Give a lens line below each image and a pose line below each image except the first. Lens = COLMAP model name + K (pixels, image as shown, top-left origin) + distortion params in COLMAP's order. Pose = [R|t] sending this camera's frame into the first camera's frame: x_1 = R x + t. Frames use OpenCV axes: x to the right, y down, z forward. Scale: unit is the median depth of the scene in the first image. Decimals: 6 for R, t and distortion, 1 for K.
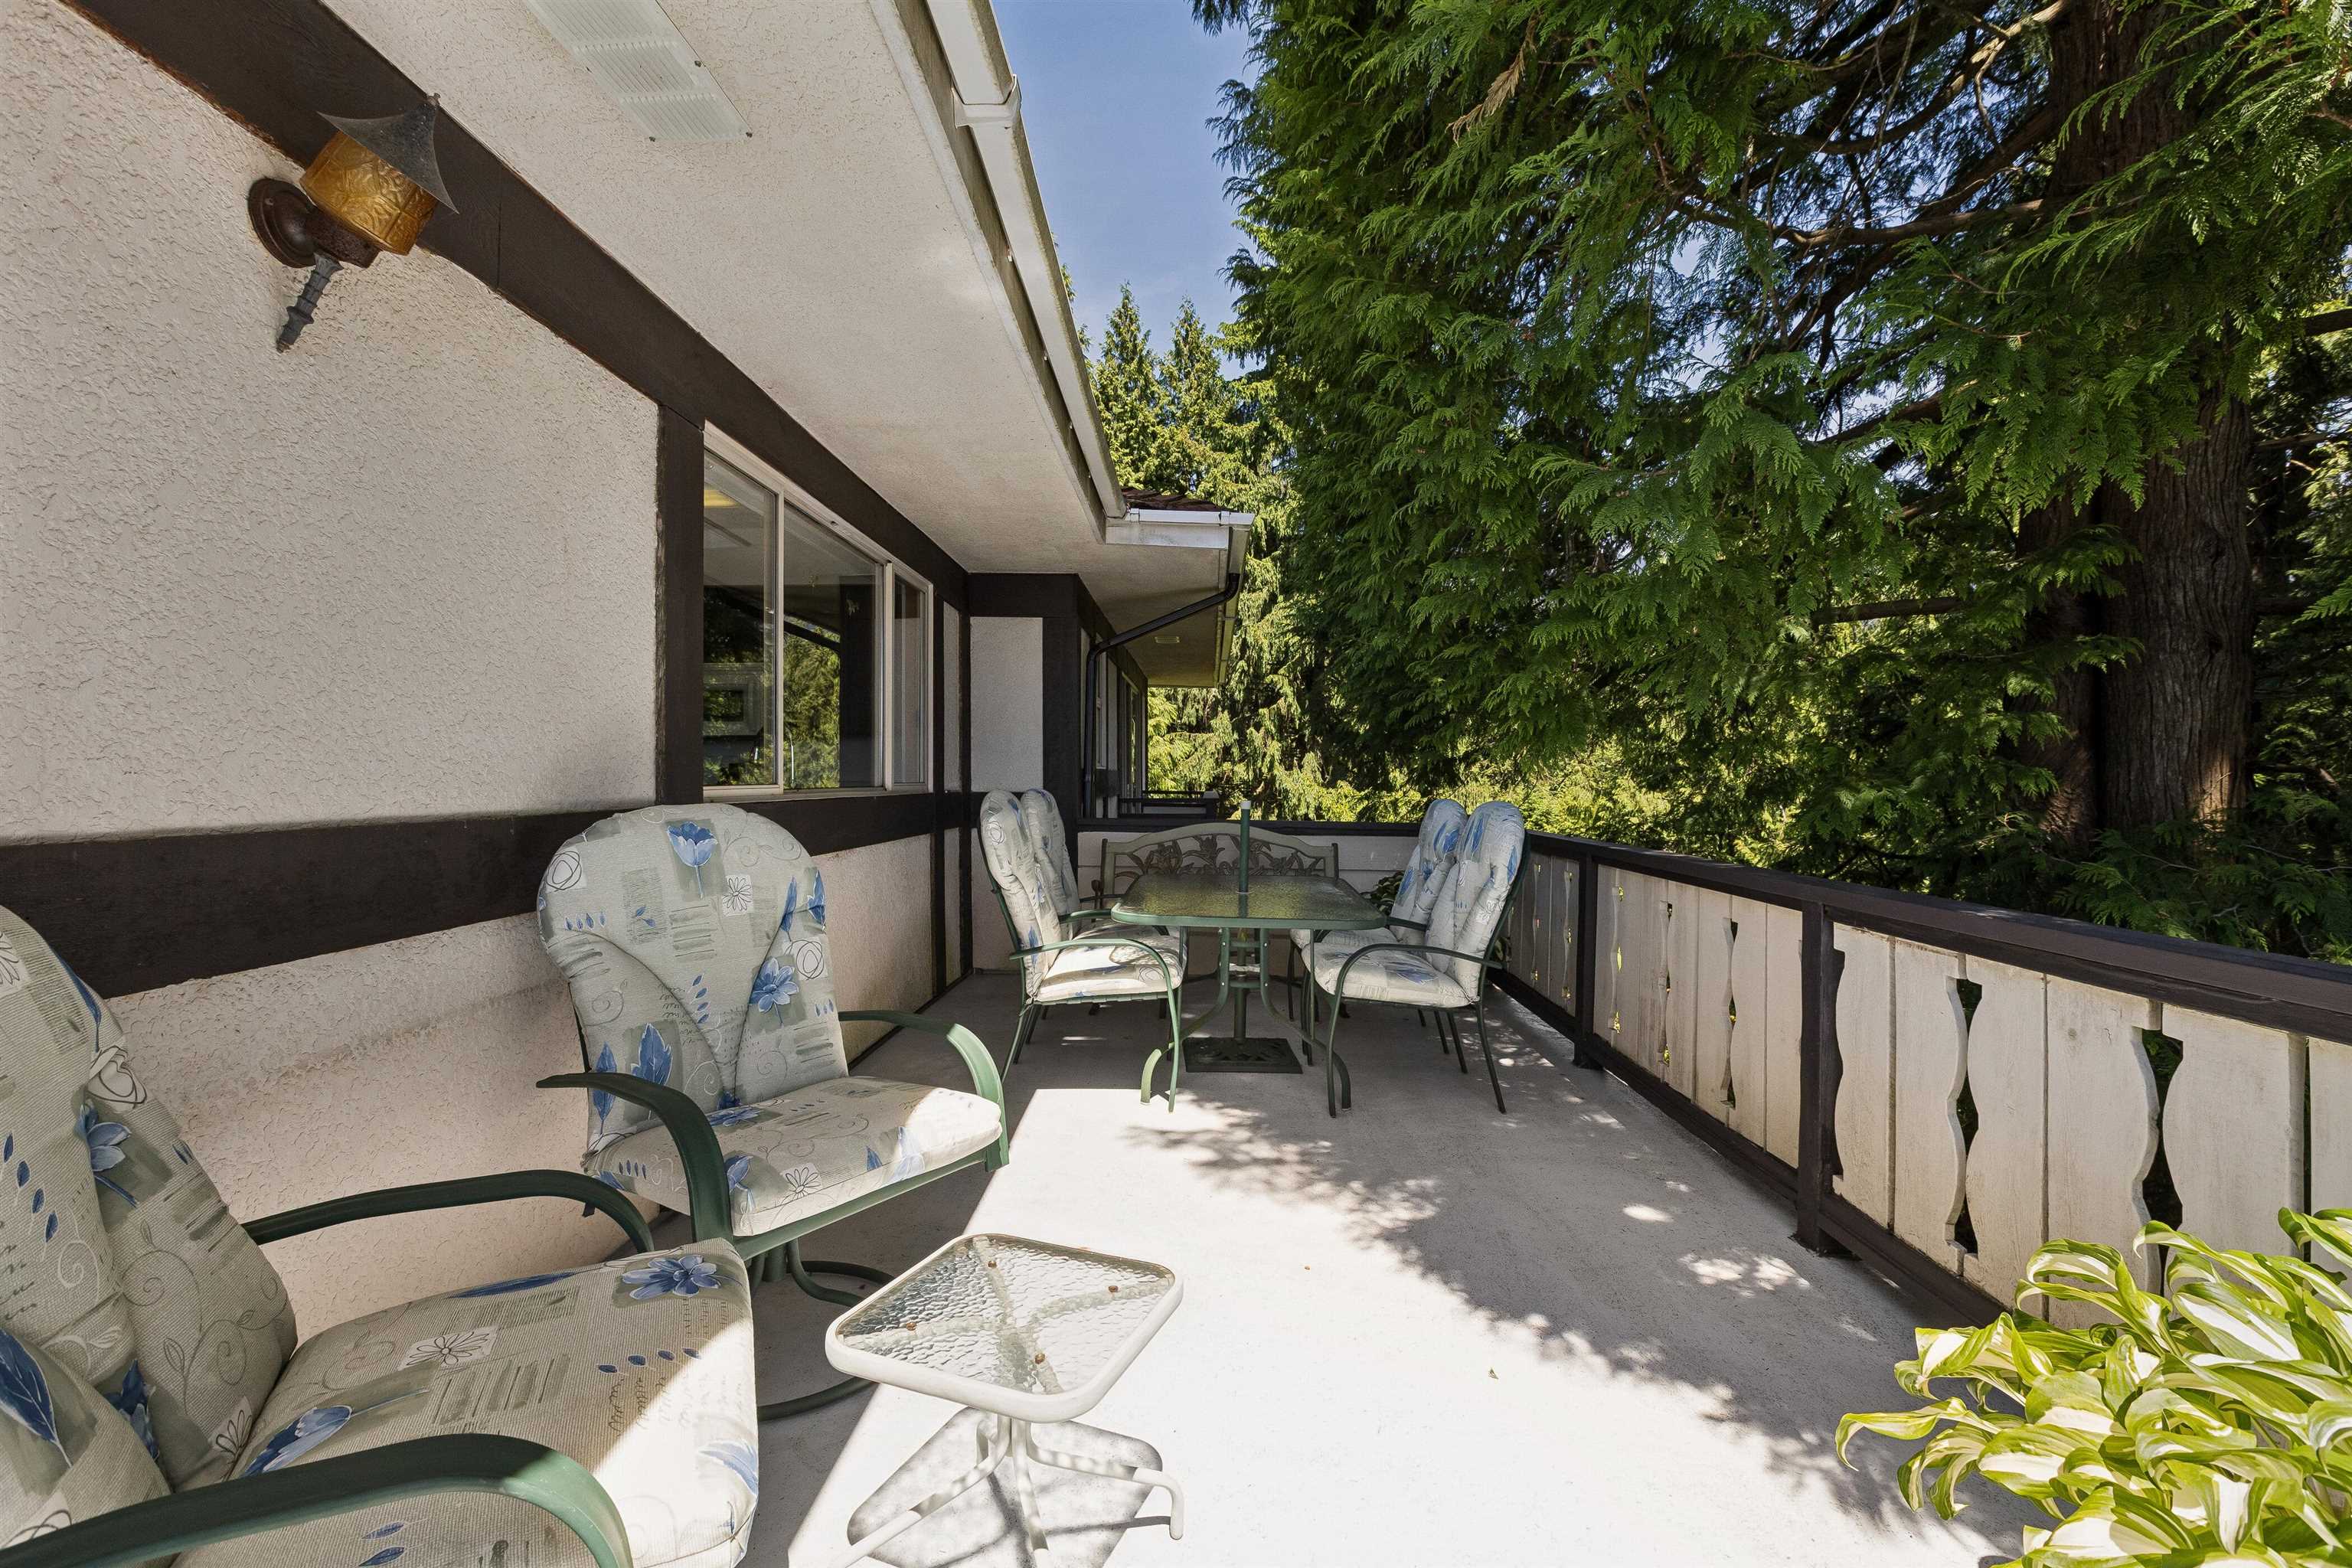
lens RADIAL K [[1051.6, 0, 1164.2], [0, 1051.6, 772.1], [0, 0, 1]] dist [-0.002220, -0.000500]
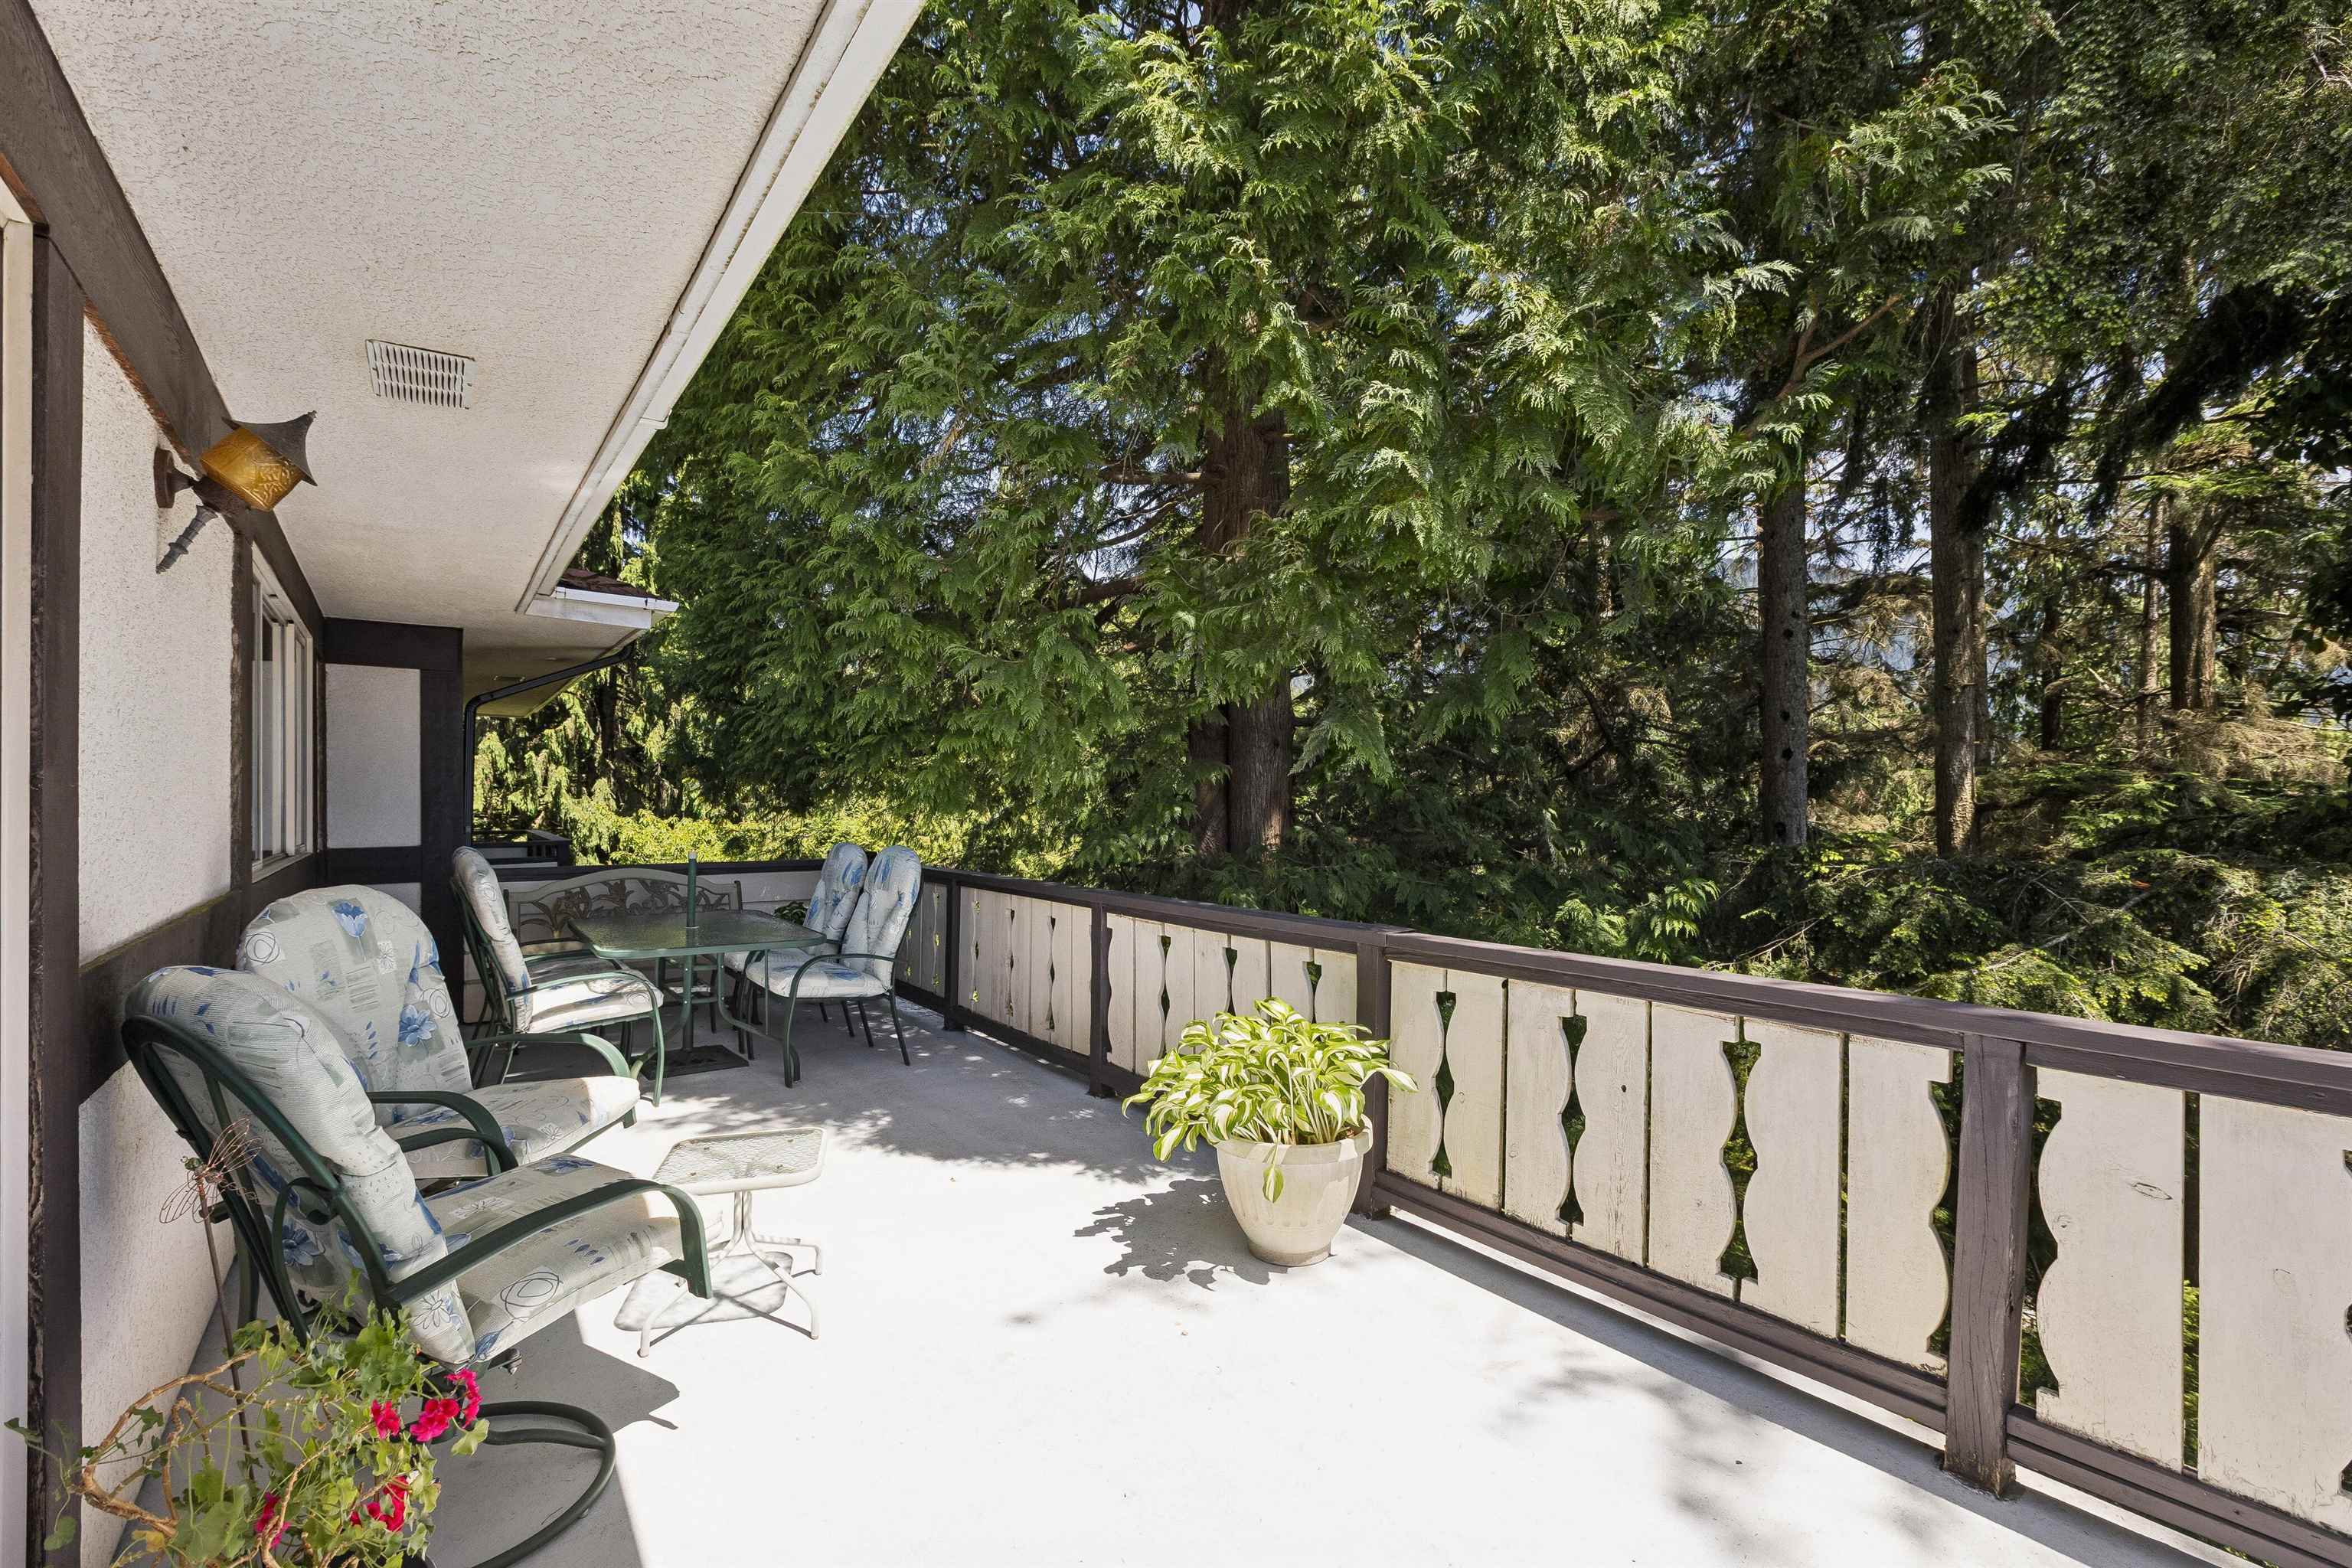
lens RADIAL K [[1051.6, 0, 1169.8], [0, 1051.6, 790.1], [0, 0, 1]] dist [-0.002220, -0.000500]
pose [[0.794781, -0.006751, 0.606859, -0.263268], [0.008274, 0.999966, 0.000289, -0.047382], [-0.606840, 0.004792, 0.794809, -0.357342]]
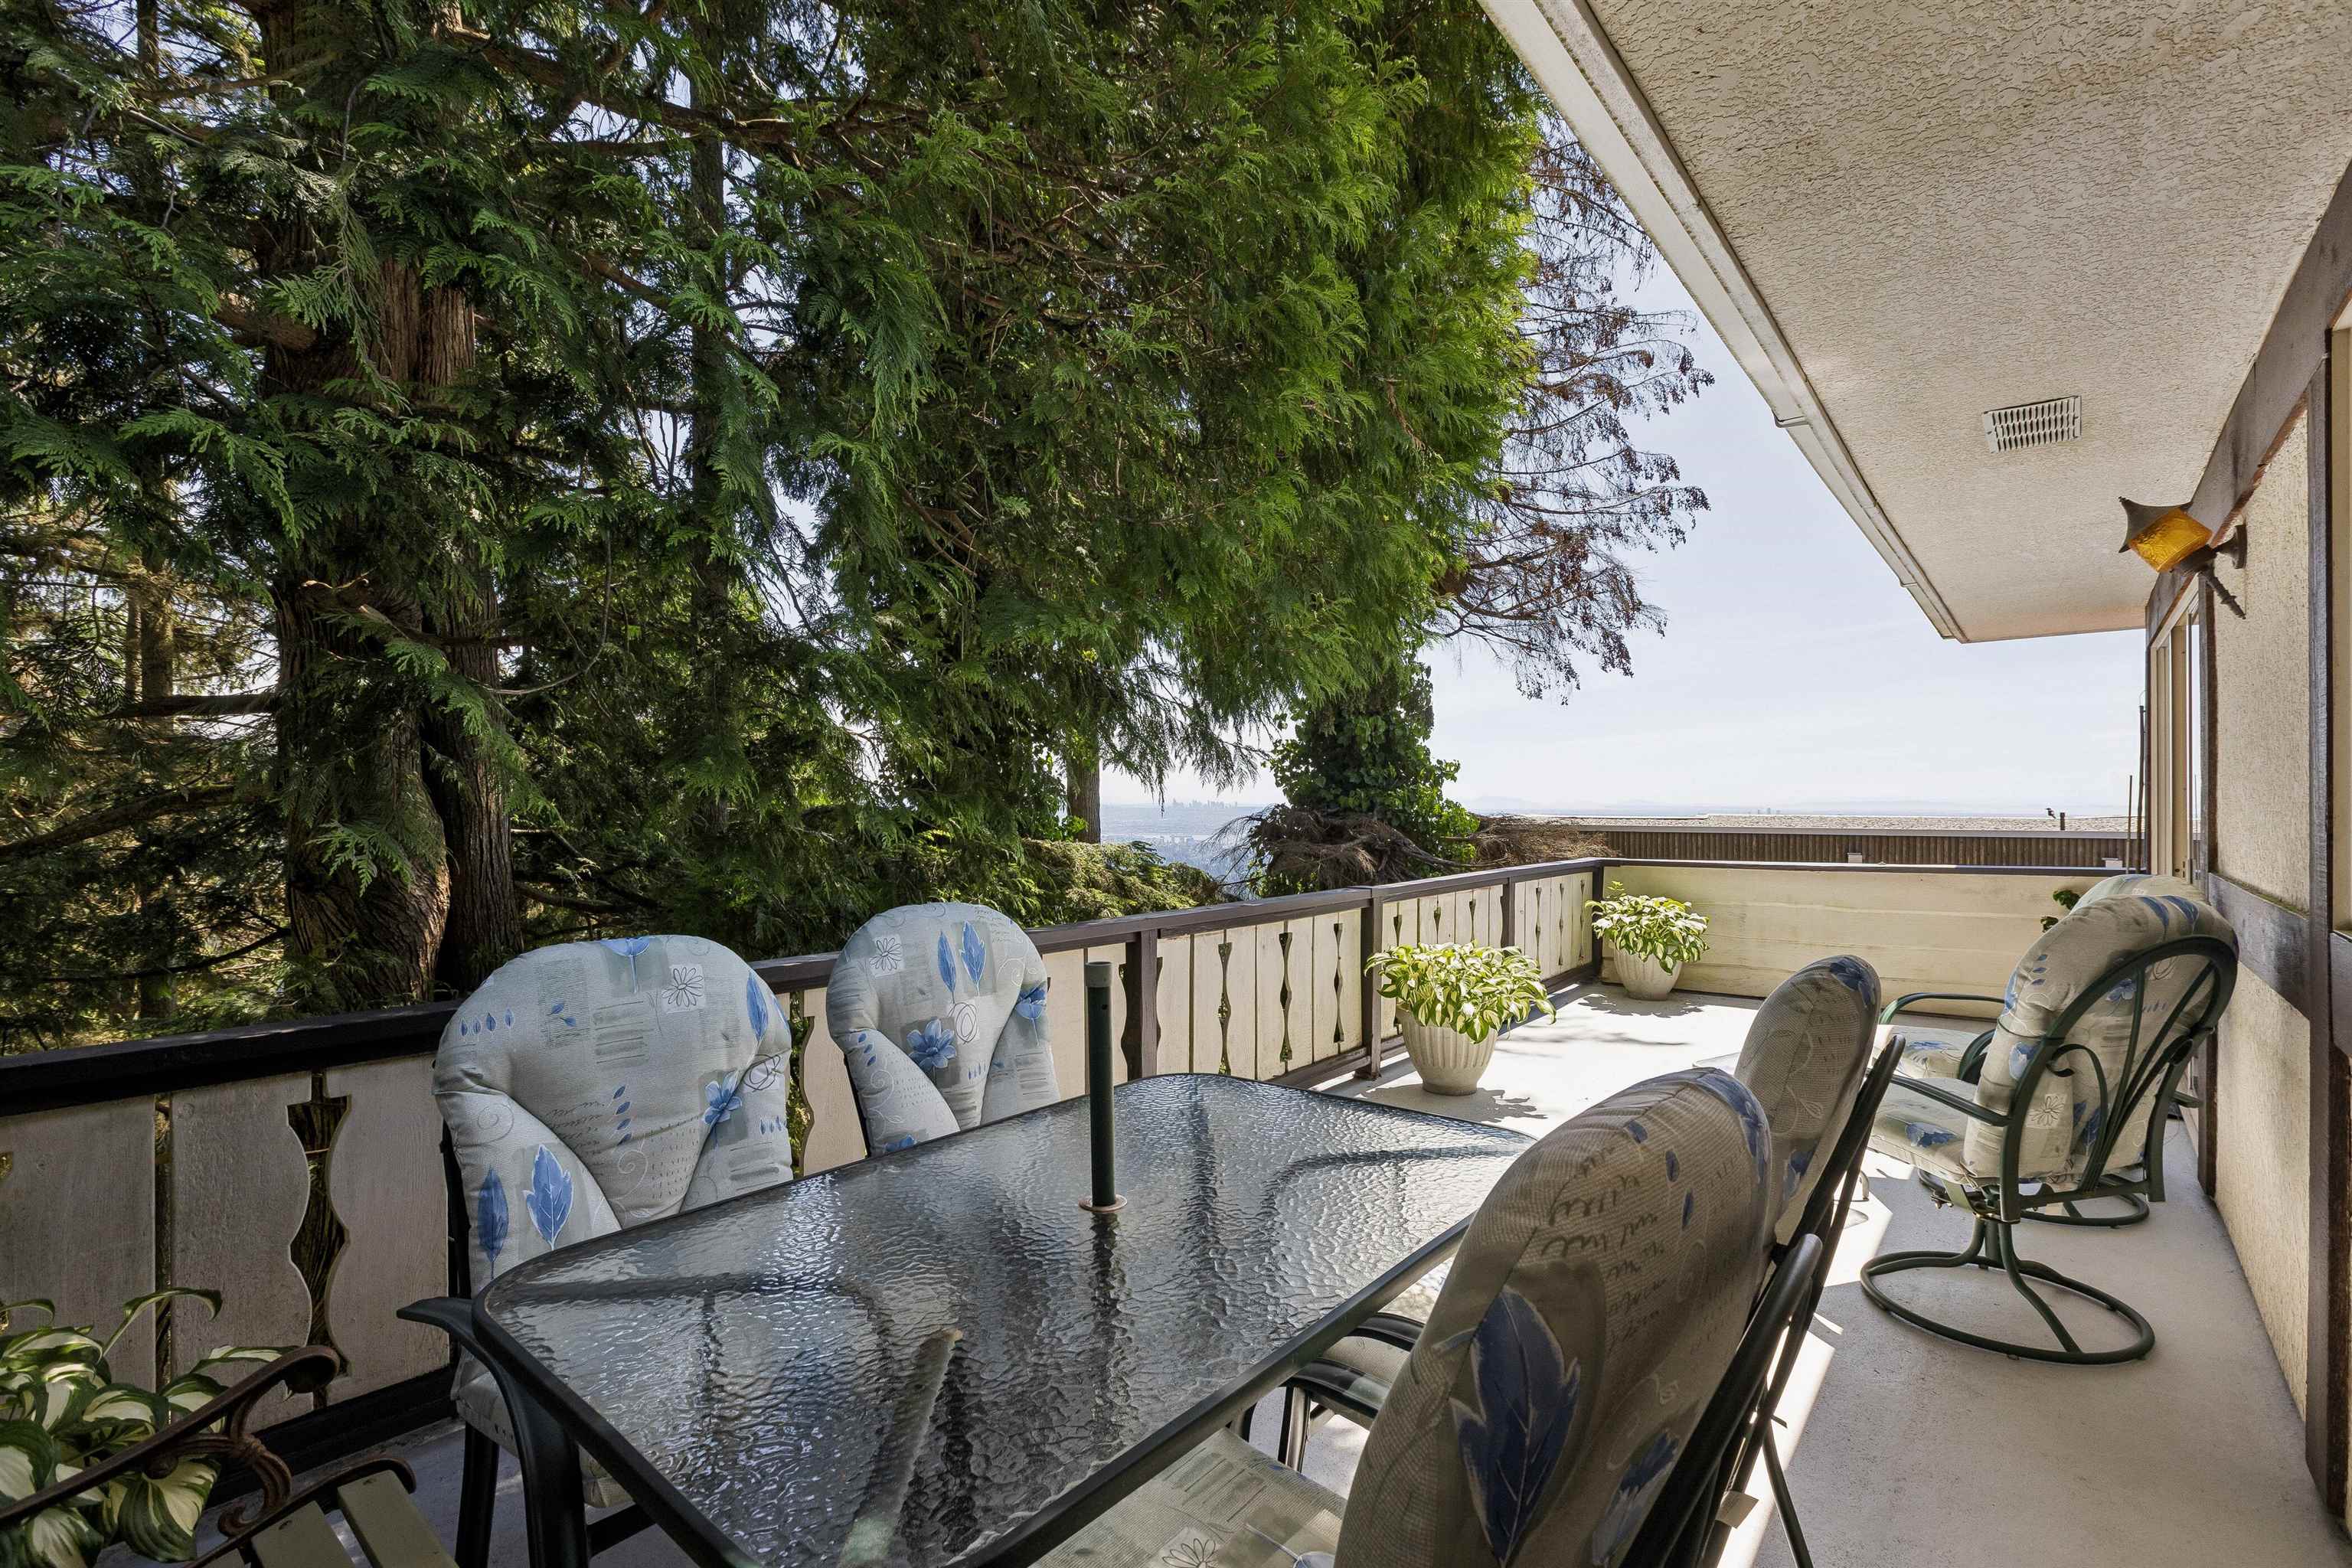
lens RADIAL K [[1051.6, 0, 1163.4], [0, 1051.6, 795.7], [0, 0, 1]] dist [-0.002220, -0.000500]
pose [[-0.780644, -0.006485, 0.624942, -0.215161], [-0.004825, 0.999979, 0.004349, -0.048756], [-0.624957, 0.000379, -0.780659, 1.739252]]
